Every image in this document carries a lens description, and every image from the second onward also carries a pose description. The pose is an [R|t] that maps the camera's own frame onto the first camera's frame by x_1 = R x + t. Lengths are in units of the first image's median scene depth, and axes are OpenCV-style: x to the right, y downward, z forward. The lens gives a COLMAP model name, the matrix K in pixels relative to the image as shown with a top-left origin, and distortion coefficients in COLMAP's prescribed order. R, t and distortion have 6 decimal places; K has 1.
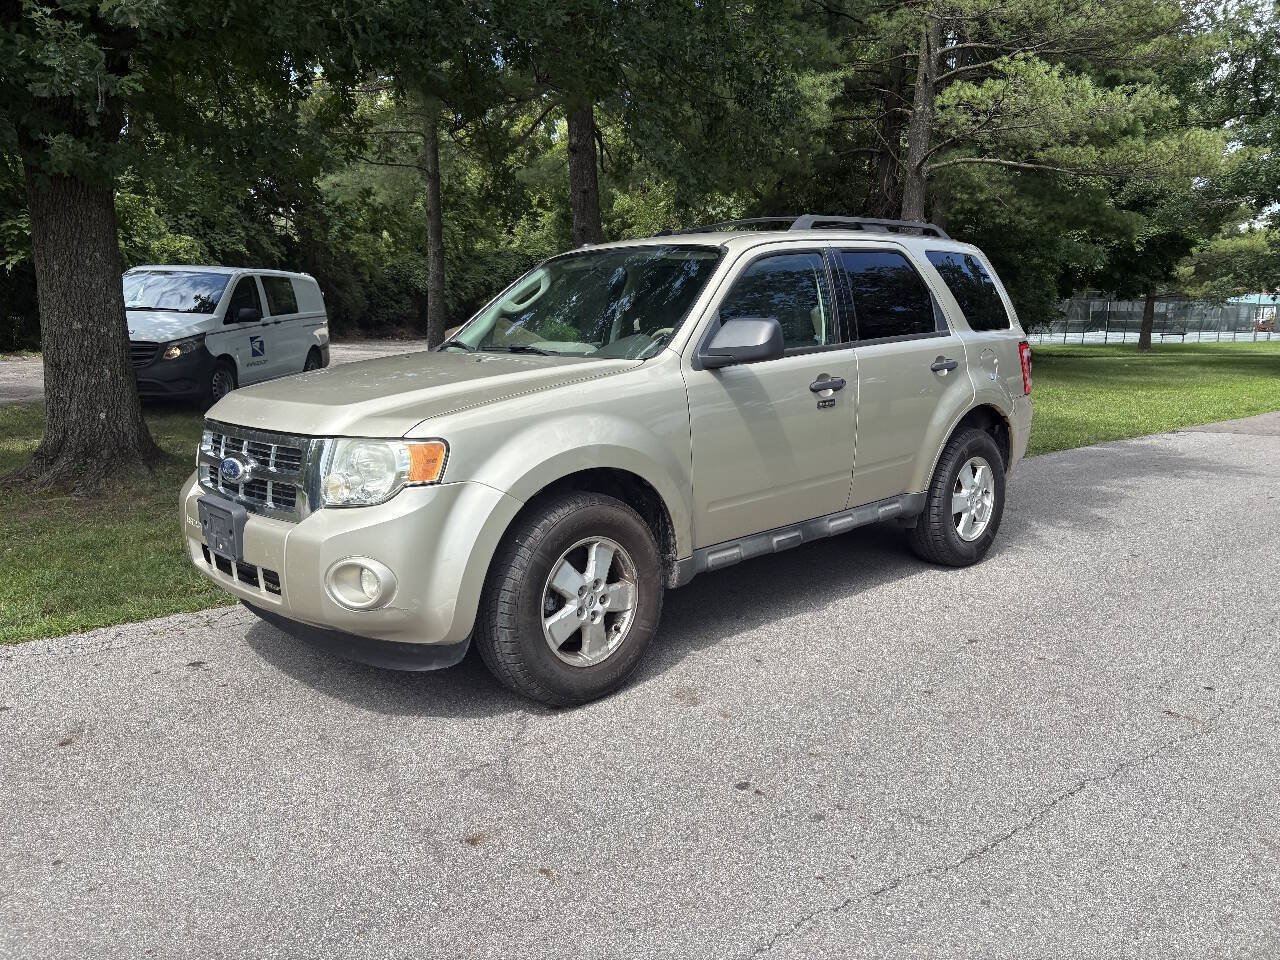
lens RADIAL K [[973.8, 0, 637.3], [0, 973.8, 487.9], [0, 0, 1]] dist [0.037740, -0.035956]
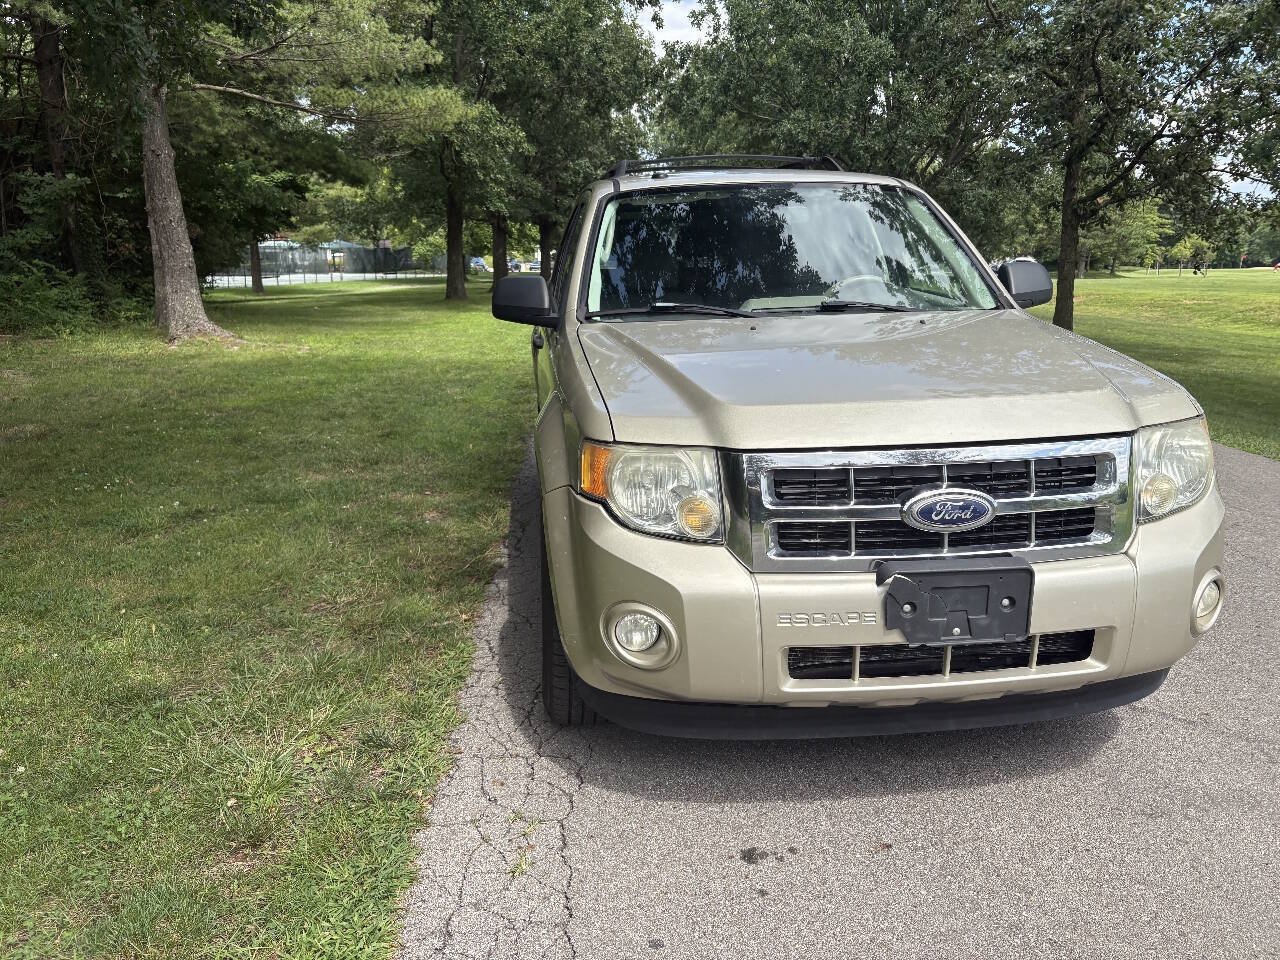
lens RADIAL K [[973.8, 0, 634.7], [0, 973.8, 486.0], [0, 0, 1]] dist [0.037740, -0.035956]
pose [[0.611502, -0.194134, 0.767057, -0.798513], [0.153280, 0.980134, 0.125865, -0.115545], [-0.776254, 0.040608, 0.629111, 0.578282]]
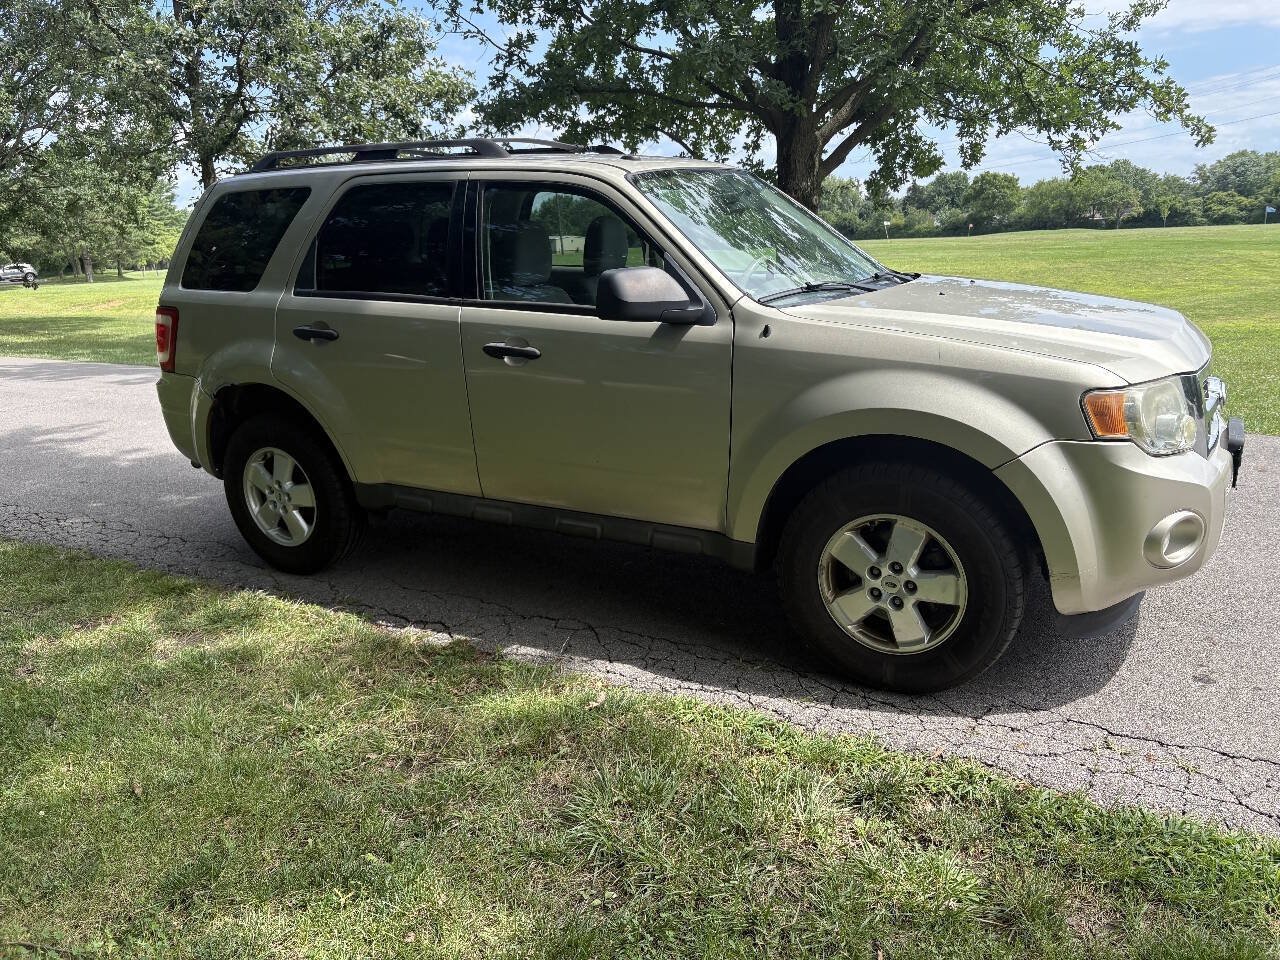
lens RADIAL K [[973.8, 0, 631.9], [0, 973.8, 482.6], [0, 0, 1]] dist [0.037740, -0.035956]
pose [[-0.287108, -0.235411, 0.928521, -0.889503], [0.212941, 0.929392, 0.301475, -0.268852], [-0.933930, 0.284276, -0.216707, 1.359953]]
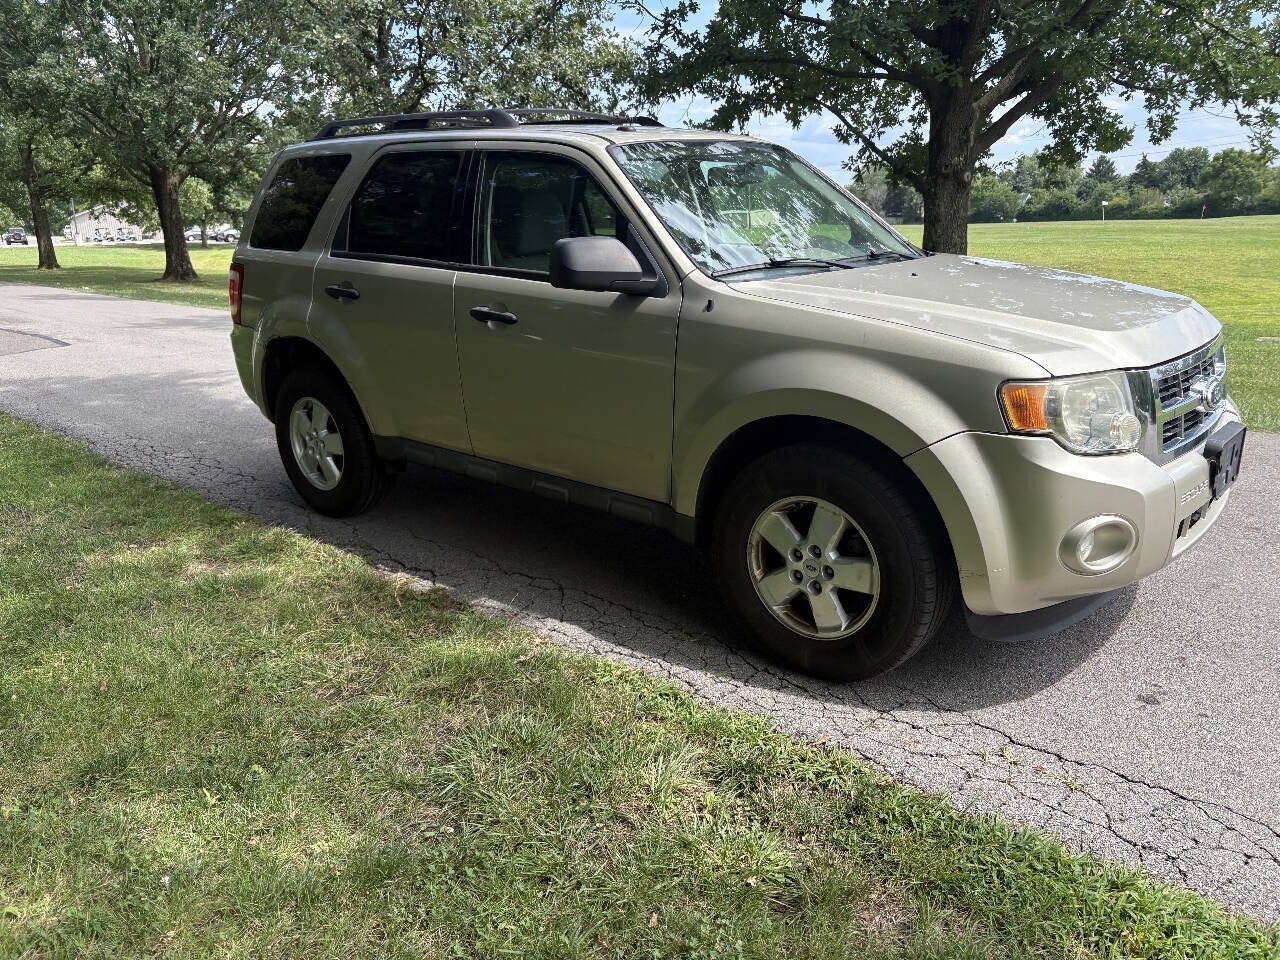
lens RADIAL K [[973.8, 0, 633.0], [0, 973.8, 484.4], [0, 0, 1]] dist [0.037740, -0.035956]
pose [[-0.097675, -0.274920, 0.956493, -0.939567], [0.199778, 0.936109, 0.289462, -0.231522], [-0.974961, 0.219359, -0.036511, 1.194847]]
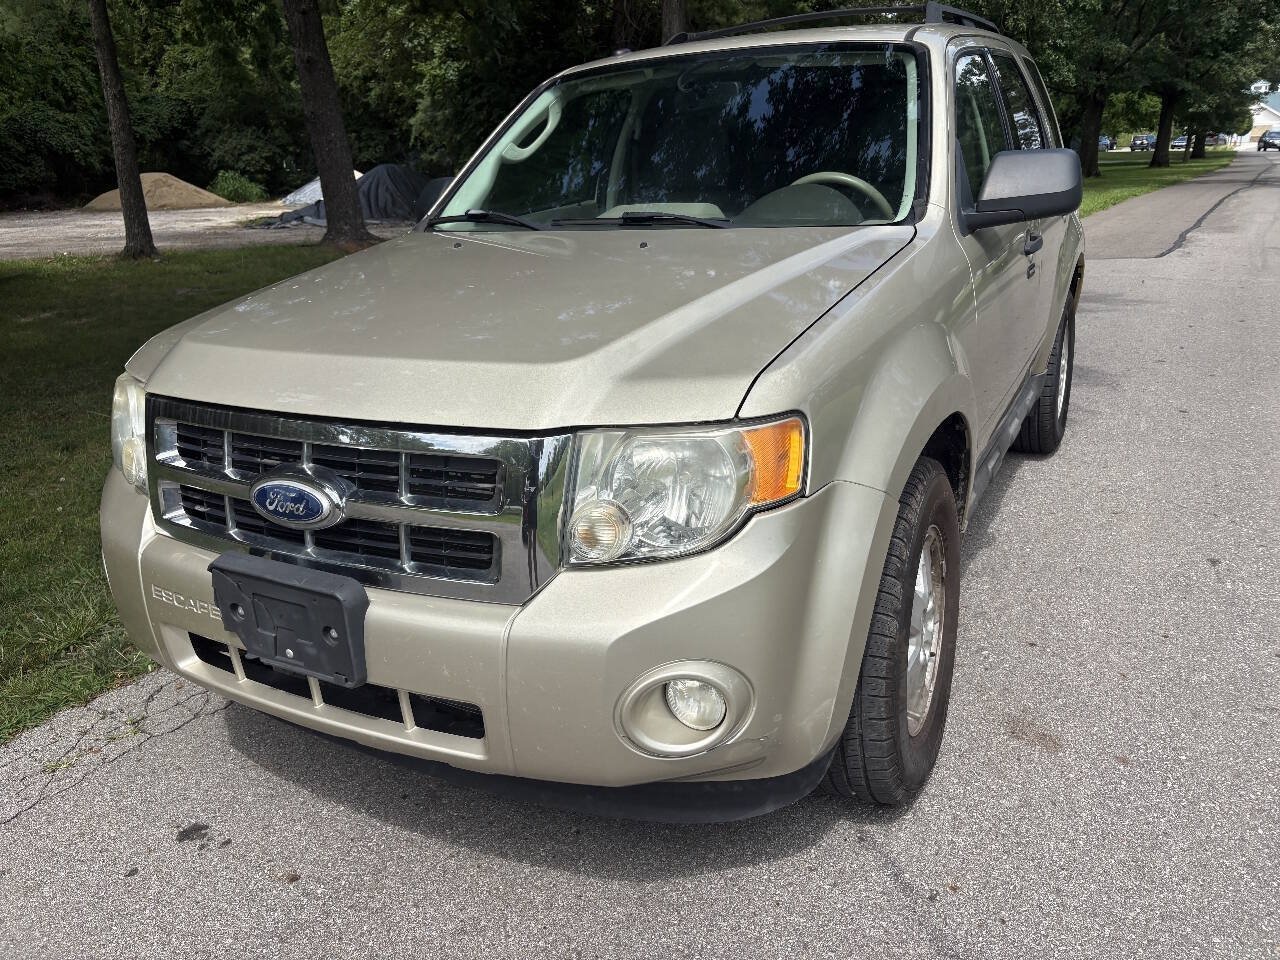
lens RADIAL K [[973.8, 0, 637.5], [0, 973.8, 484.5], [0, 0, 1]] dist [0.037740, -0.035956]
pose [[0.949453, -0.137086, 0.282394, -0.295964], [0.095288, 0.983019, 0.156825, -0.069355], [-0.299097, -0.121989, 0.946393, 0.361950]]
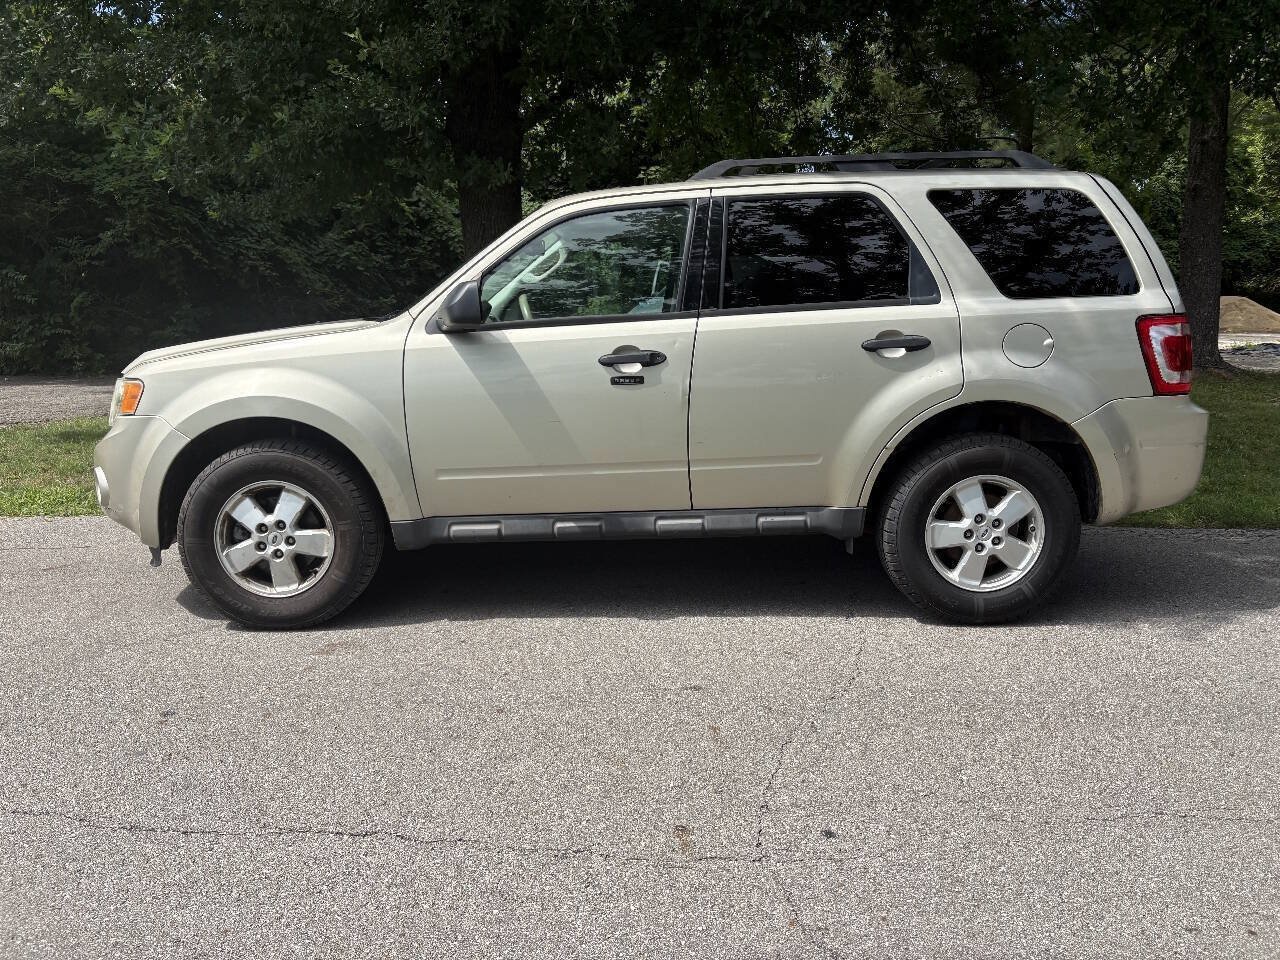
lens RADIAL K [[973.8, 0, 630.9], [0, 973.8, 473.2], [0, 0, 1]] dist [0.037740, -0.035956]
pose [[0.720848, 0.113659, -0.683711, 0.759979], [-0.115309, 0.992381, 0.043400, -0.040004], [0.683434, 0.047553, 0.728461, 0.357666]]
